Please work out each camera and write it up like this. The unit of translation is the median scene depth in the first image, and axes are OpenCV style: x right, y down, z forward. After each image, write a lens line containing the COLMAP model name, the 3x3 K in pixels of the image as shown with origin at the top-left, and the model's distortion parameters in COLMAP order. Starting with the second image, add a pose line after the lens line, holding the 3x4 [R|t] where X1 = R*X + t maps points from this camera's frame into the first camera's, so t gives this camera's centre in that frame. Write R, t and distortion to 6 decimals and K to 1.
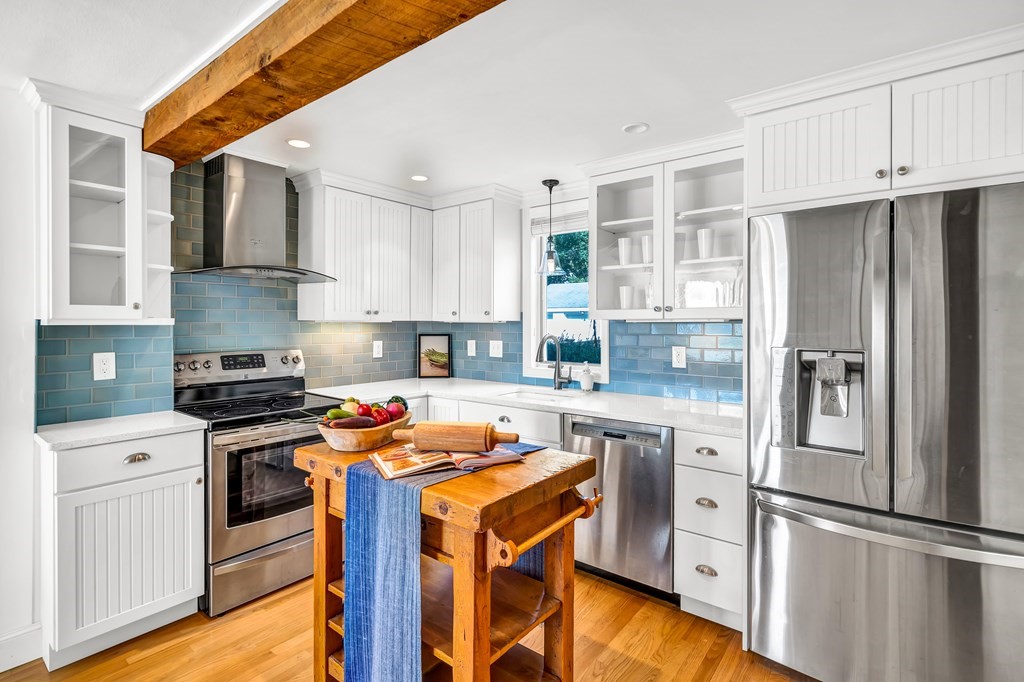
lens RADIAL K [[497.1, 0, 511.7], [0, 497.1, 326.1], [0, 0, 1]] dist [-0.000520, -0.000106]
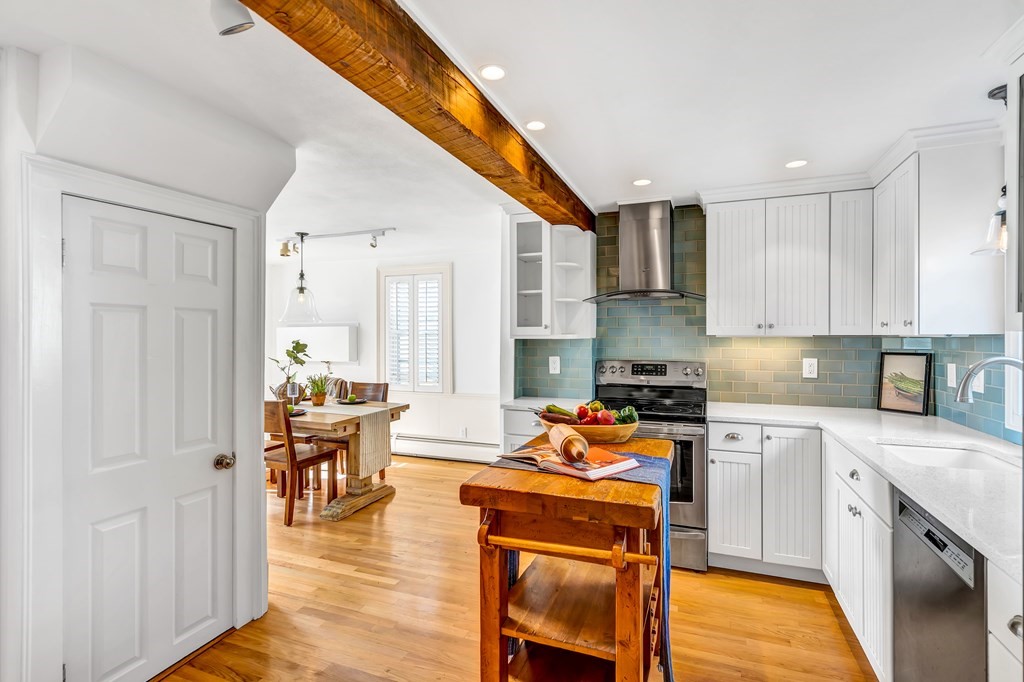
lens RADIAL K [[495.7, 0, 512.0], [0, 495.7, 341.0], [0, 0, 1]] dist [0.001240, 0.000303]
pose [[0.293672, 0.006953, -0.955881, 0.448124], [-0.005385, 0.999970, 0.005619, -0.002704], [0.955891, 0.003498, 0.293701, 0.286639]]
